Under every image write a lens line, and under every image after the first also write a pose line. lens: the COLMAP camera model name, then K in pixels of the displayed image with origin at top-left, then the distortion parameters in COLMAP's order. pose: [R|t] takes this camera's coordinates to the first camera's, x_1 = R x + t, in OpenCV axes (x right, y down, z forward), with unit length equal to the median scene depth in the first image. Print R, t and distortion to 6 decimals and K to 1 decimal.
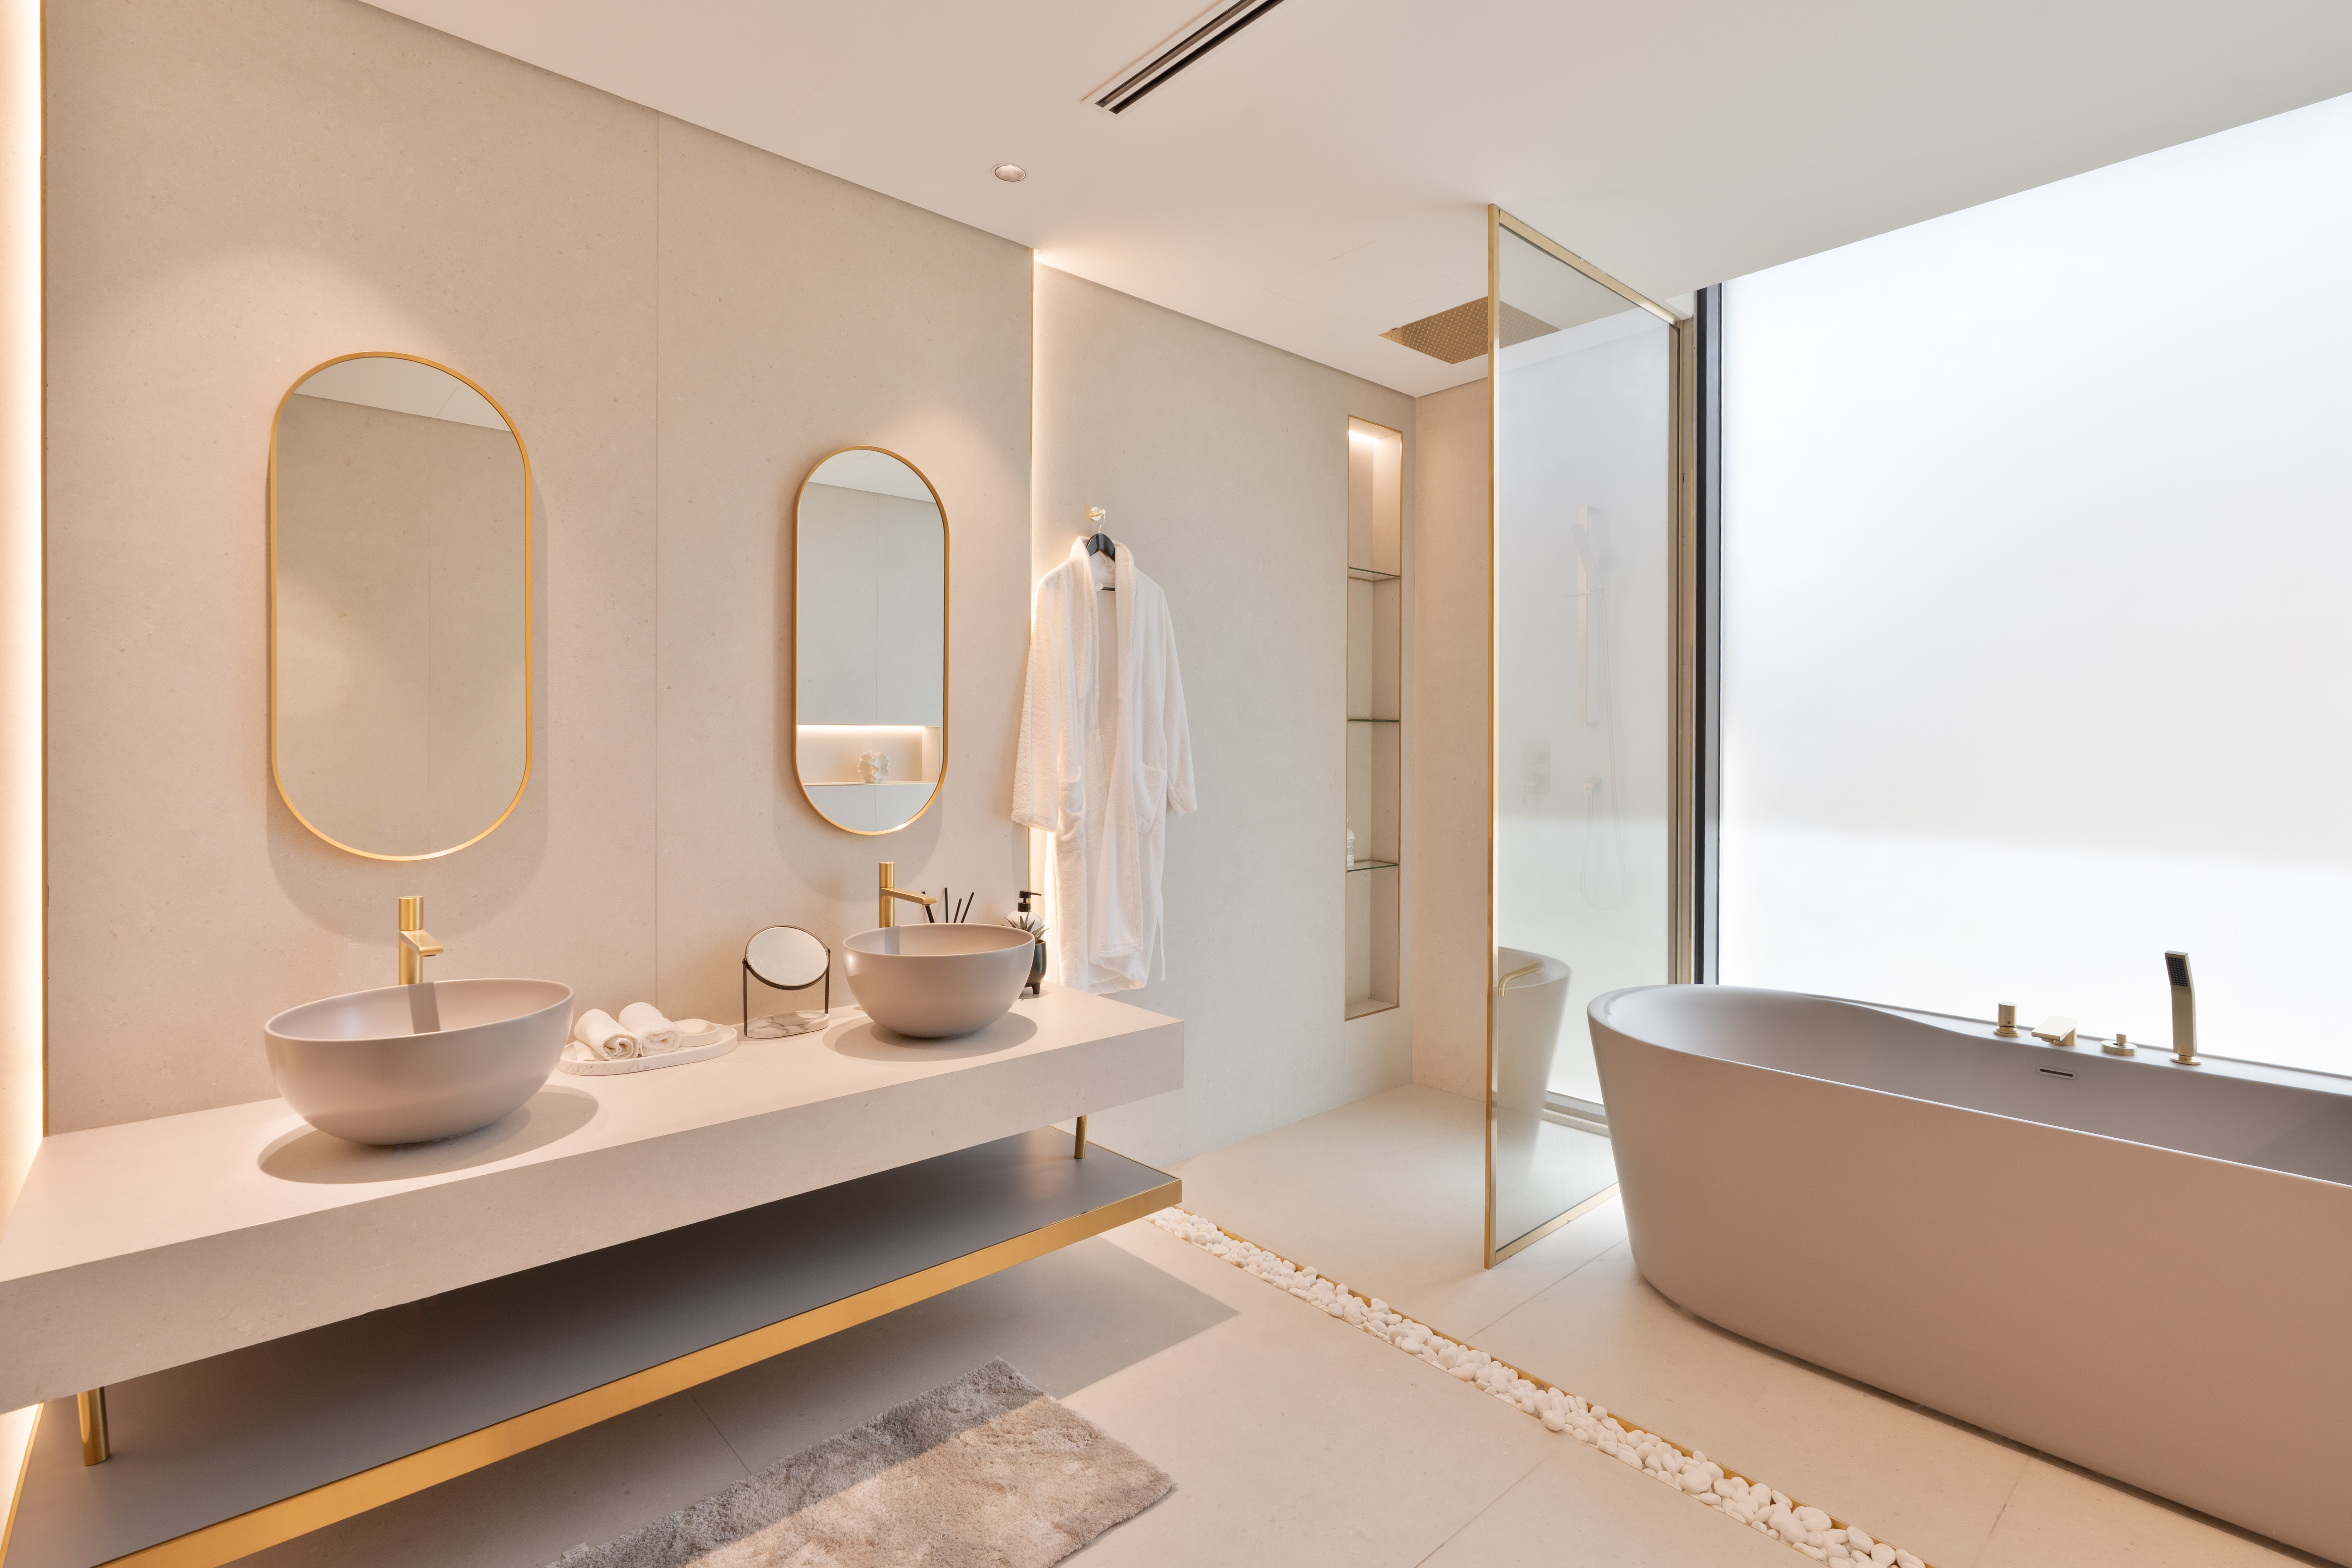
lens RADIAL K [[1093.6, 0, 1174.9], [0, 1093.6, 762.8], [0, 0, 1]] dist [0.000656, 0.000395]
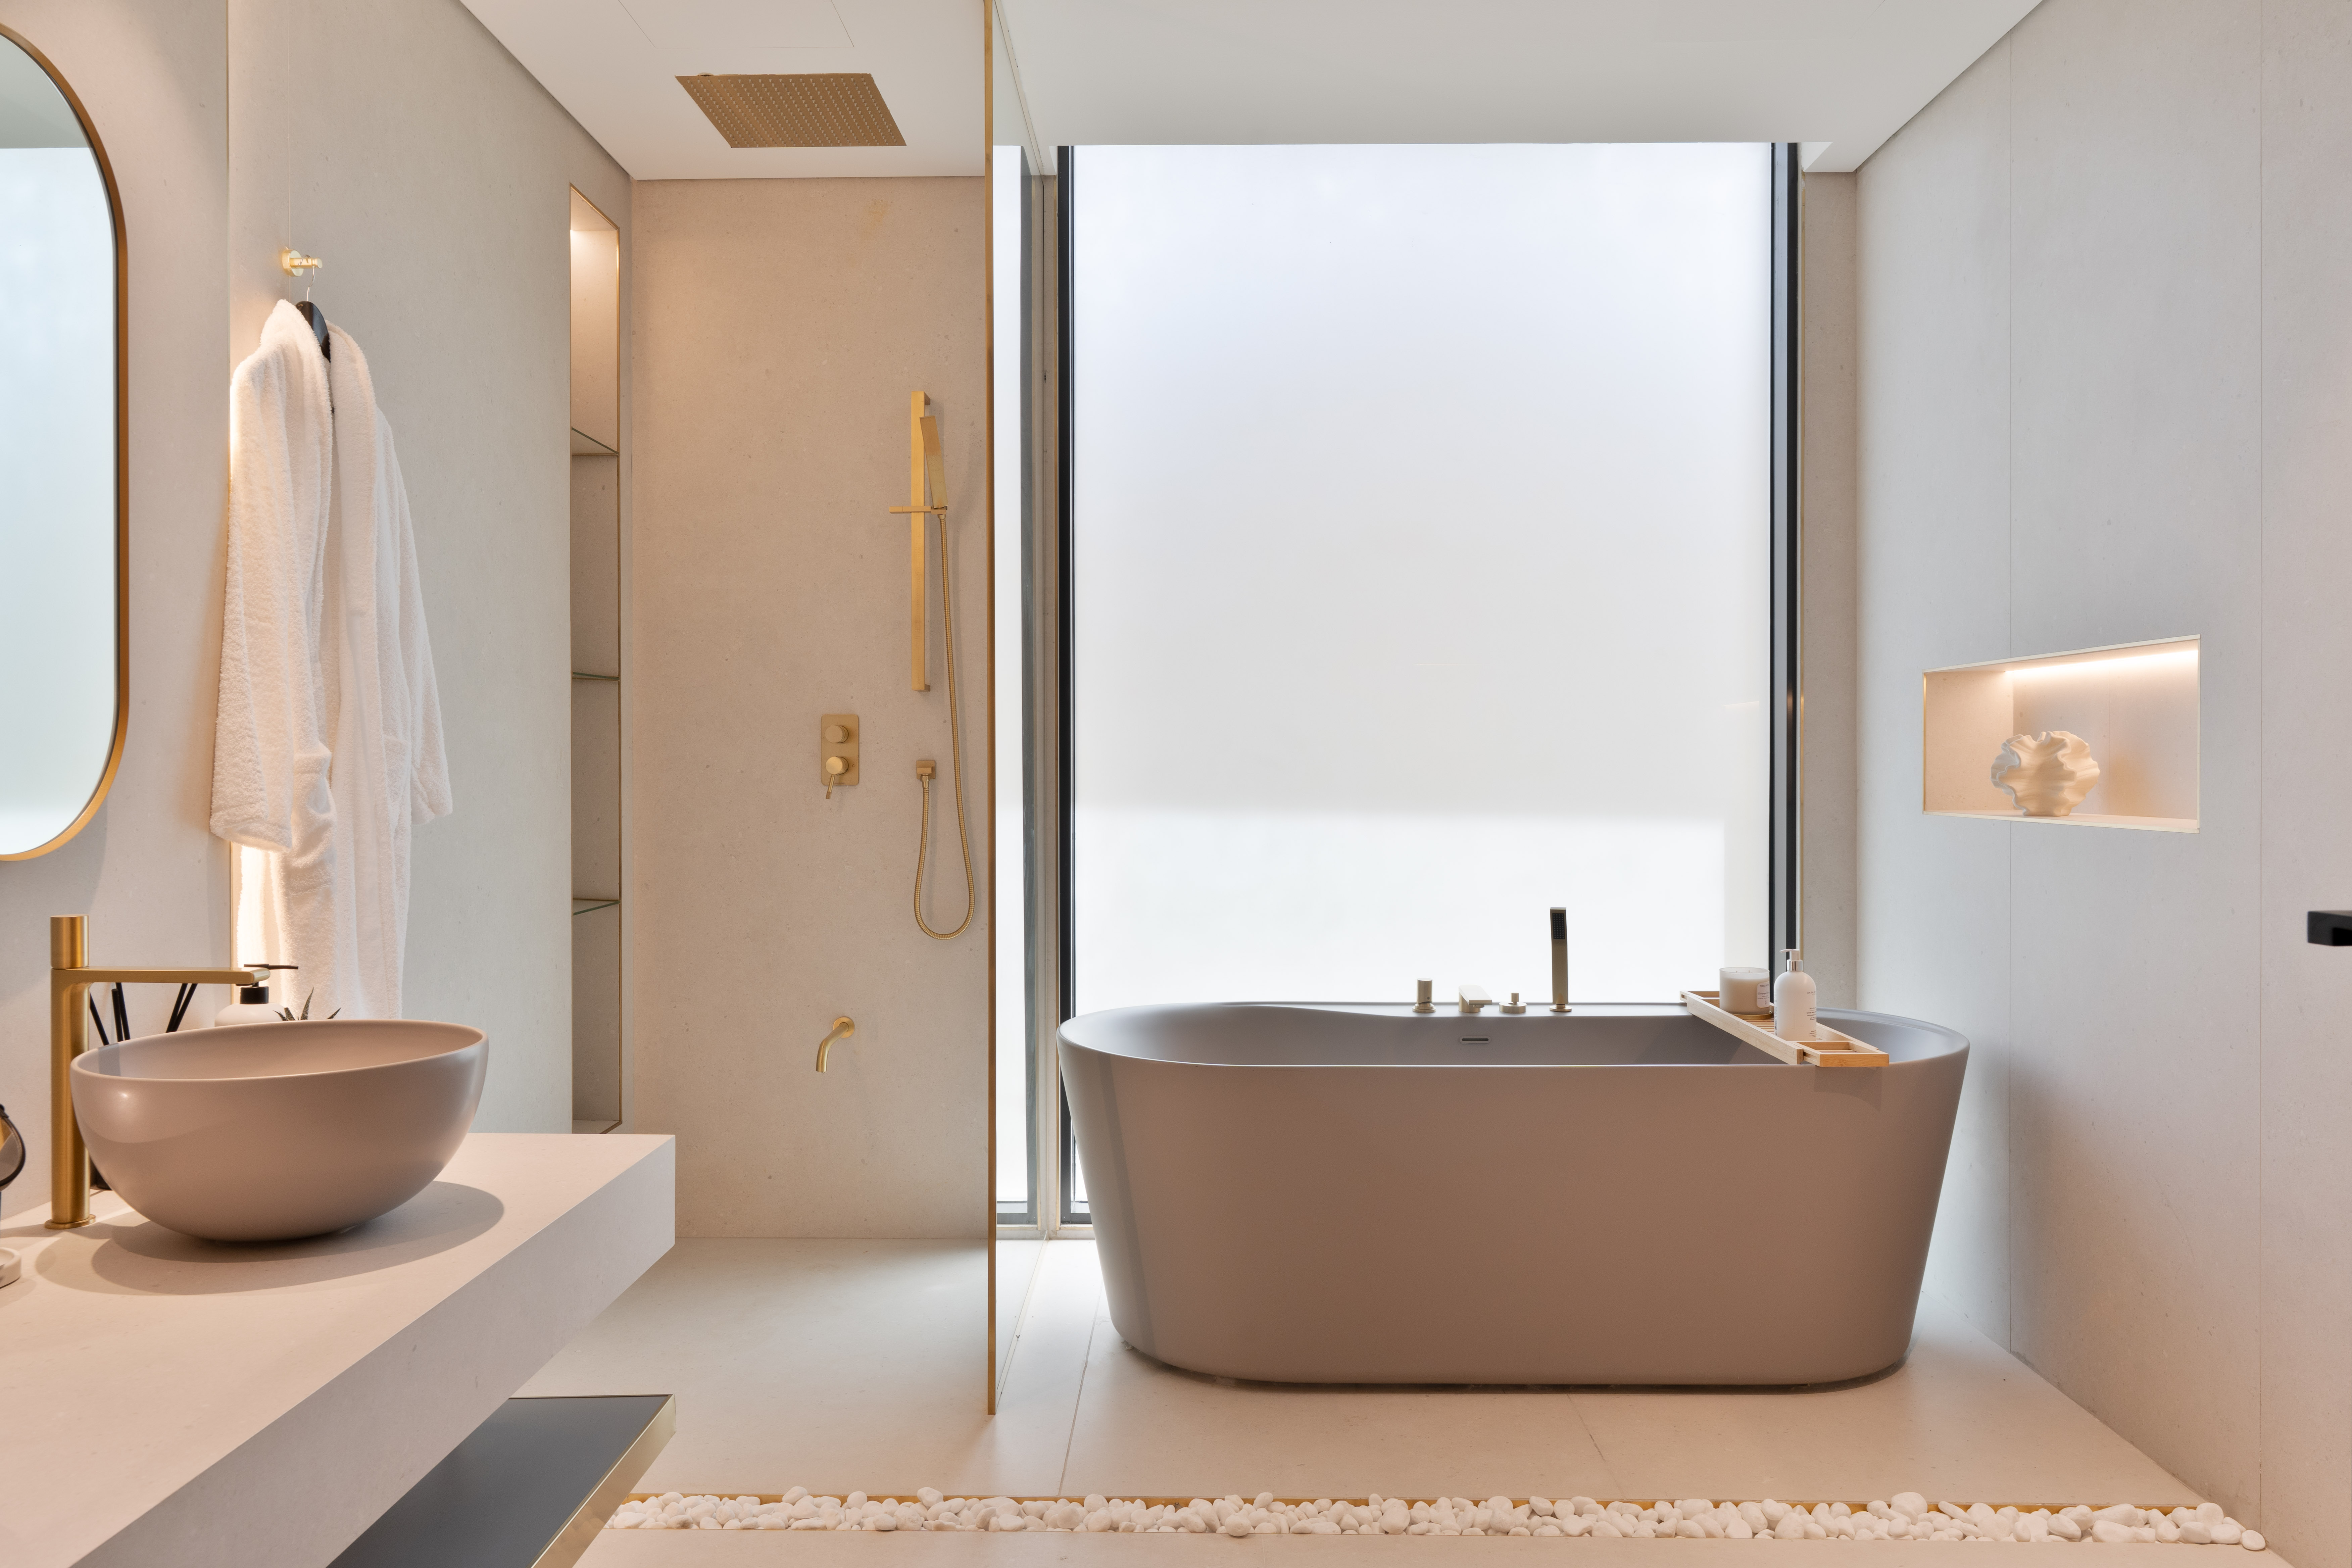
lens RADIAL K [[1666.2, 0, 1176.0], [0, 1666.2, 784.0], [0, 0, 1]] dist [-0.000550, 0.000074]
pose [[0.679588, -0.011713, 0.733500, -0.411244], [0.011158, 0.999922, 0.005629, 0.030951], [-0.733509, 0.004359, 0.679666, 0.134172]]
